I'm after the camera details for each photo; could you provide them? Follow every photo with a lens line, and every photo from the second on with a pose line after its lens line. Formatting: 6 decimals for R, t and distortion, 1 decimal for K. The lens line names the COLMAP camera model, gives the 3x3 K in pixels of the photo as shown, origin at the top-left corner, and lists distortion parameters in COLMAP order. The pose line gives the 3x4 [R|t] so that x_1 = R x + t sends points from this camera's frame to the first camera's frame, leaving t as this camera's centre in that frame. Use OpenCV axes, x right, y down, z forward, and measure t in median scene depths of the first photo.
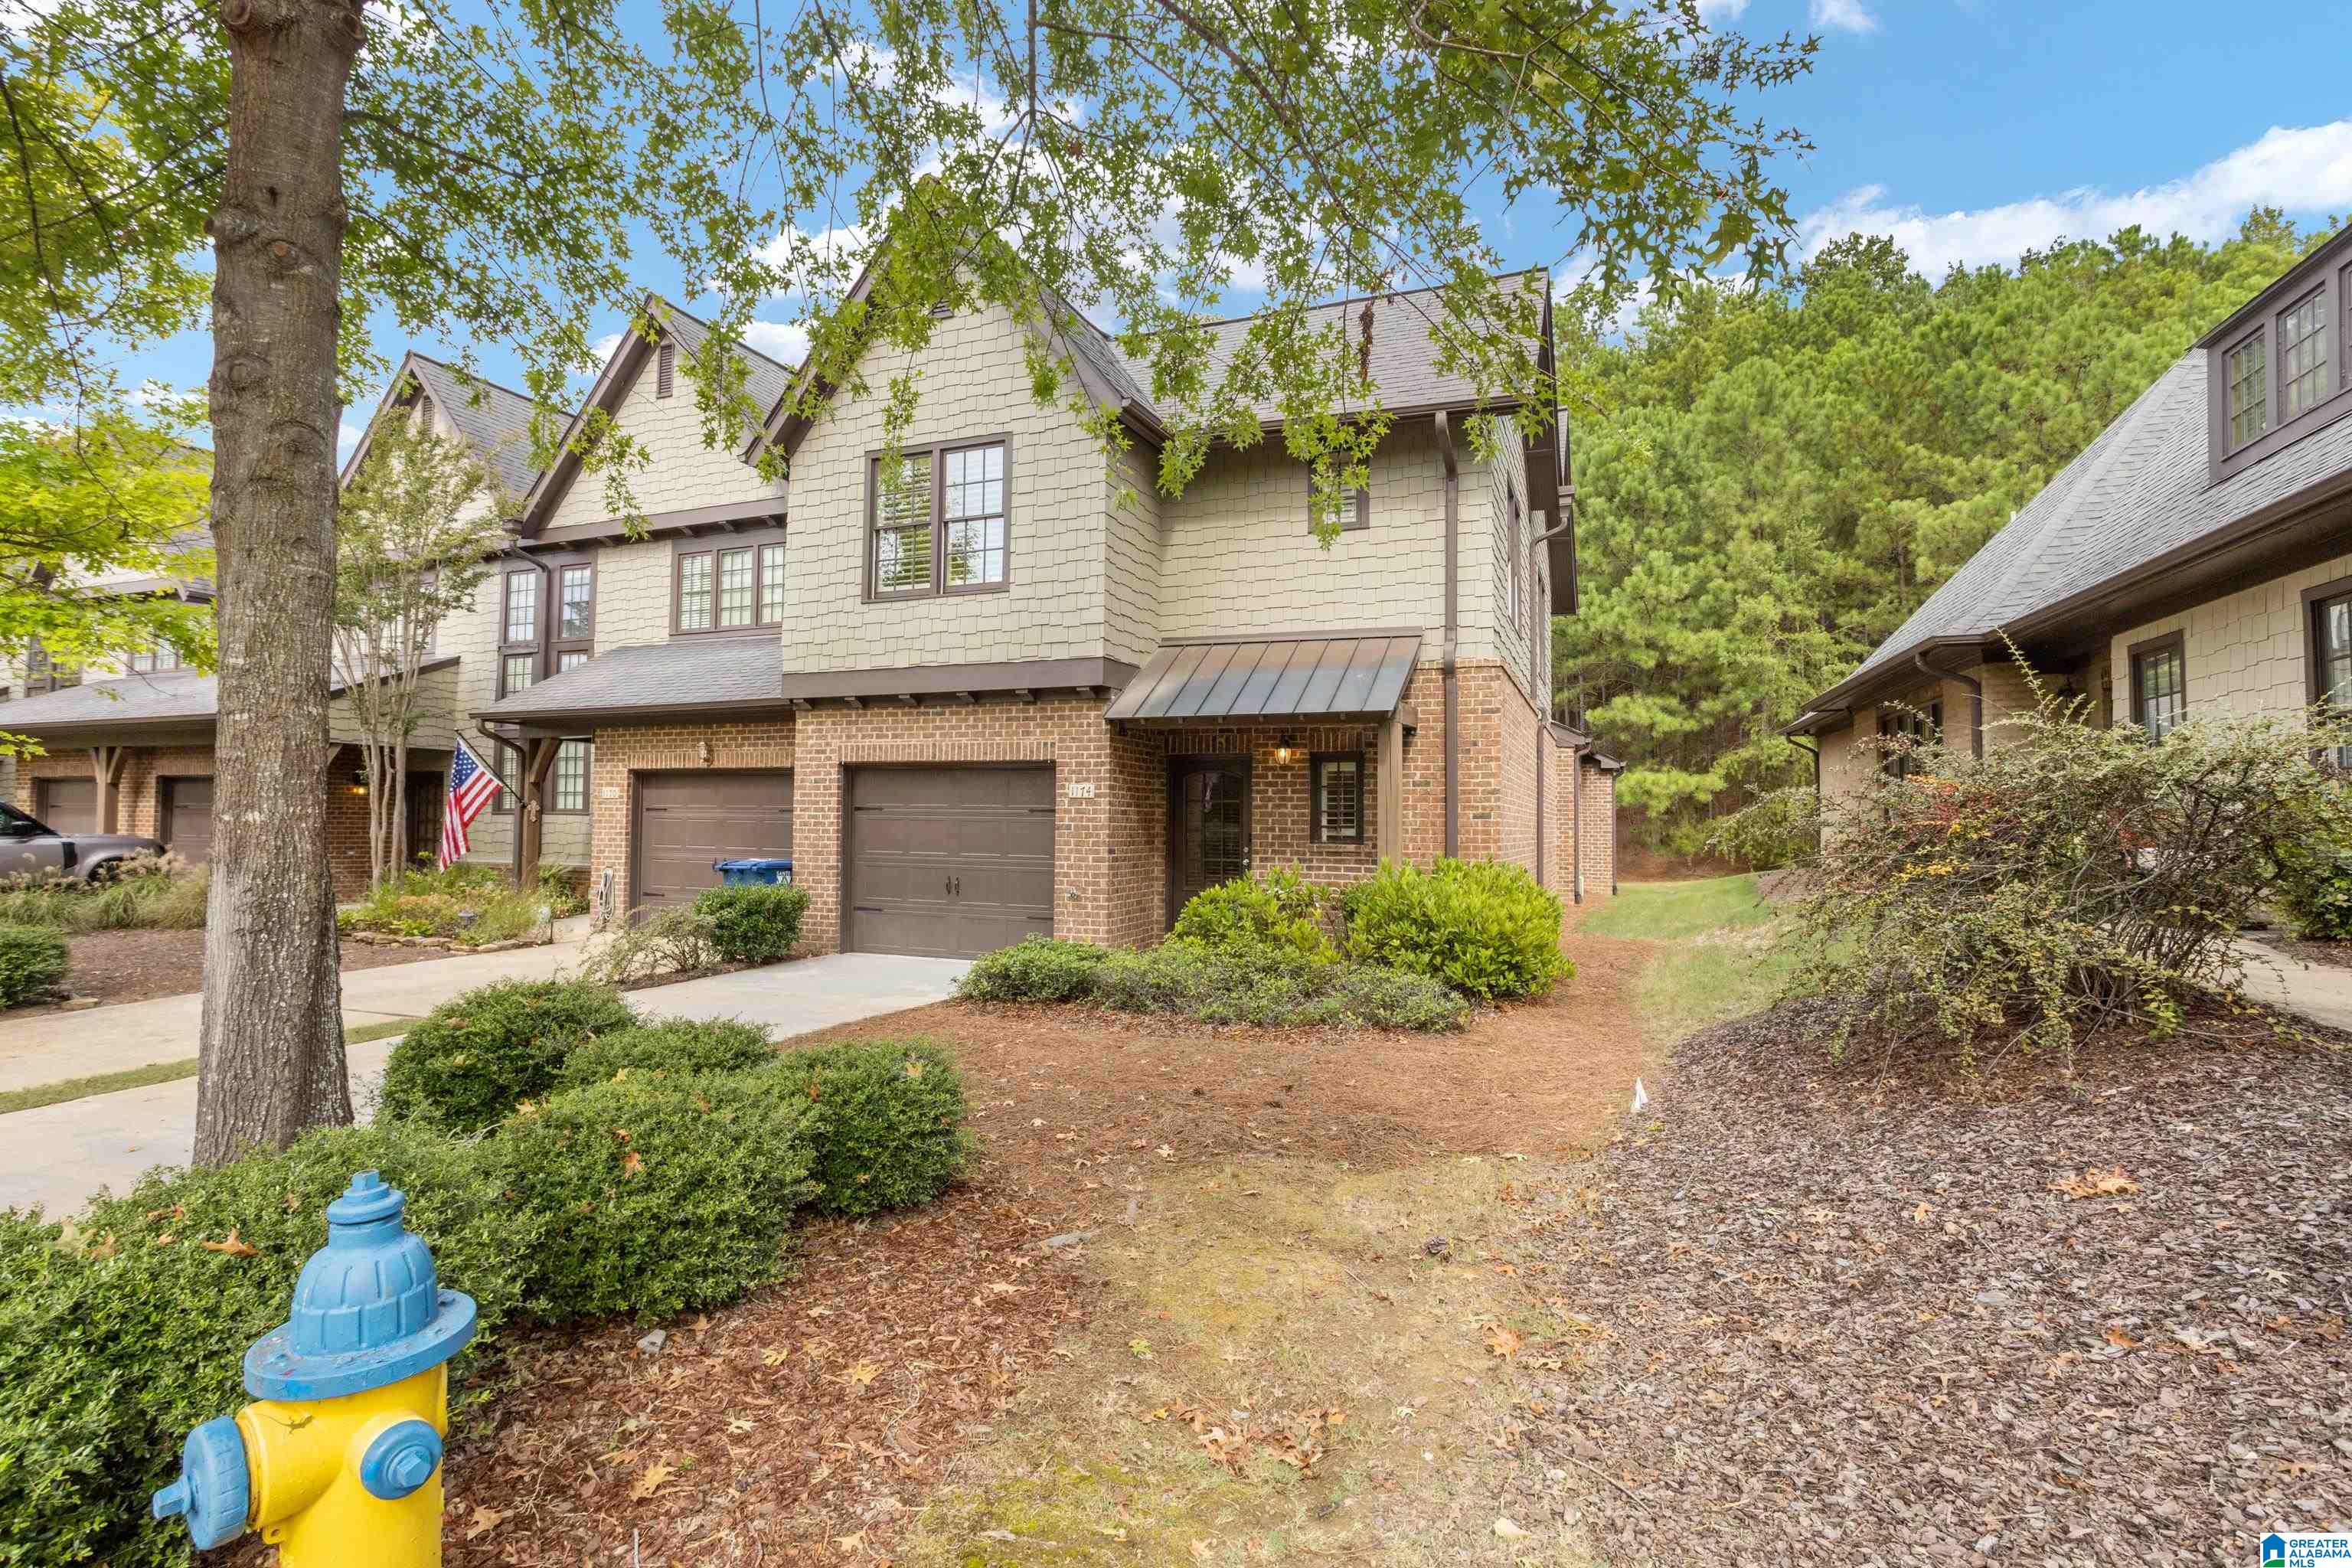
lens RADIAL K [[1106.5, 0, 1105.8], [0, 1106.5, 777.6], [0, 0, 1]] dist [-0.034834, 0.028775]
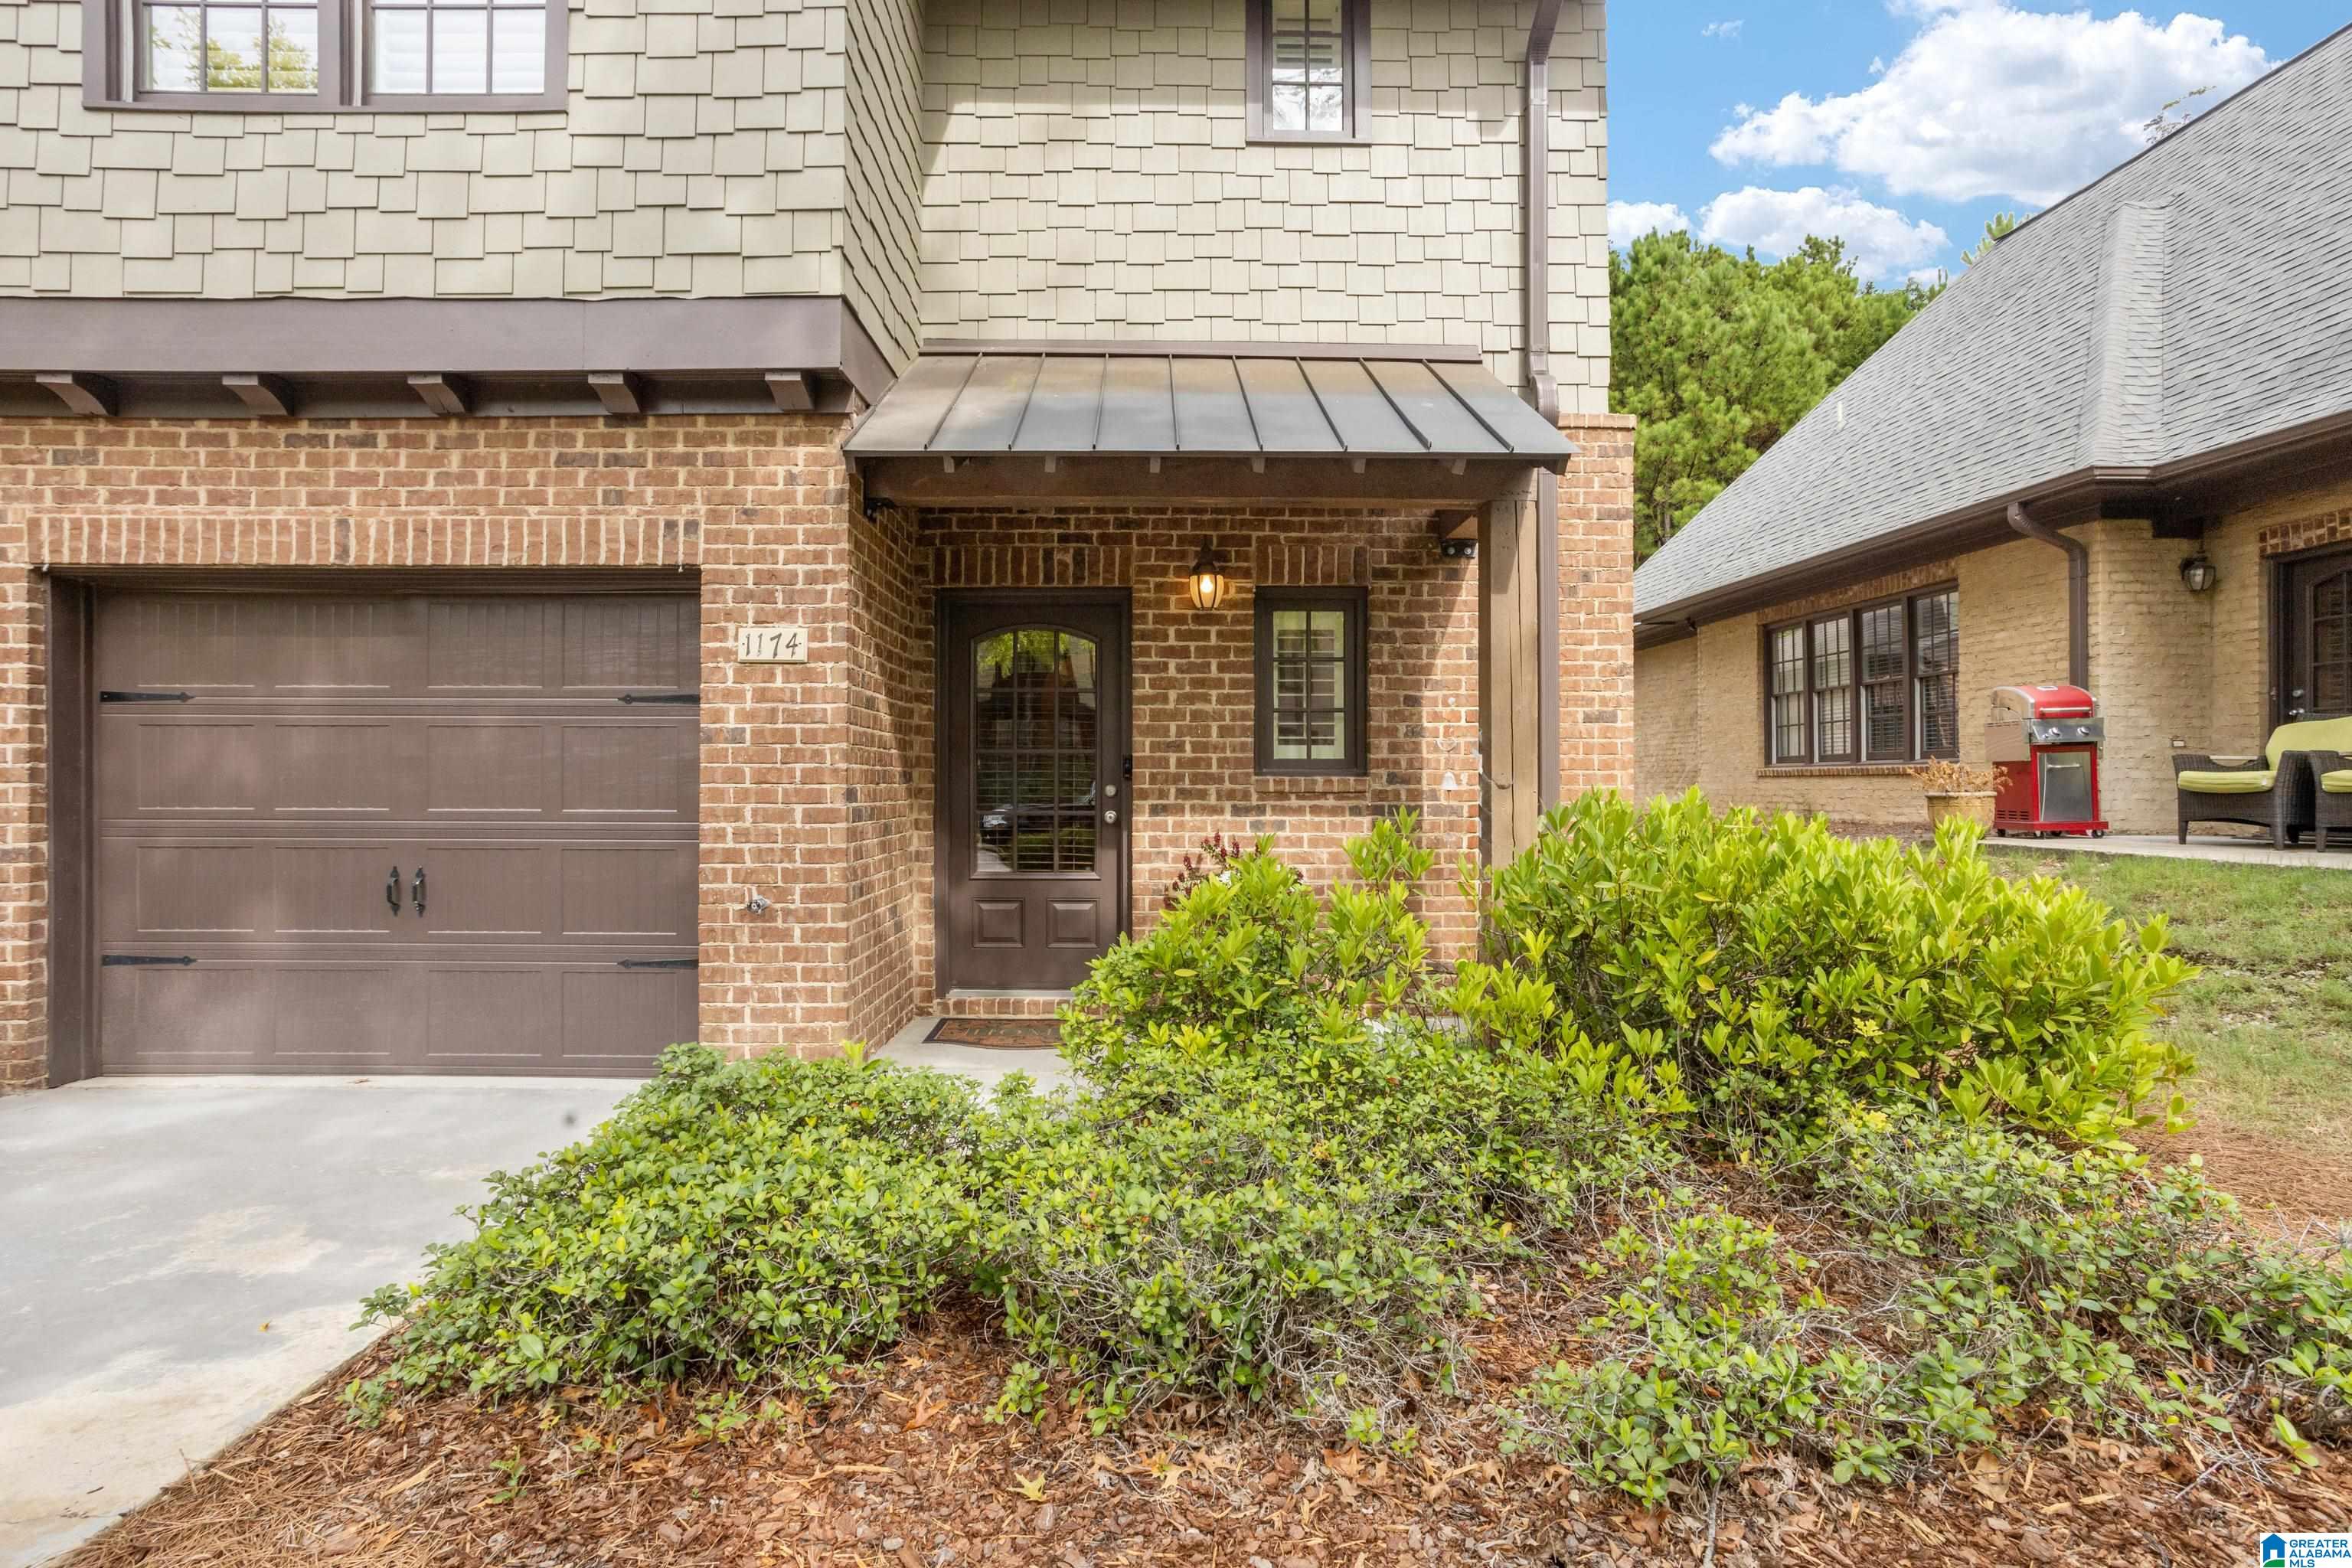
lens RADIAL K [[1106.5, 0, 1105.8], [0, 1106.5, 777.6], [0, 0, 1]] dist [-0.034834, 0.028775]
pose [[0.916462, -0.006157, 0.400074, -0.068866], [-0.008949, 0.999316, 0.035879, 0.043230], [-0.400021, -0.036462, 0.915780, 0.569858]]
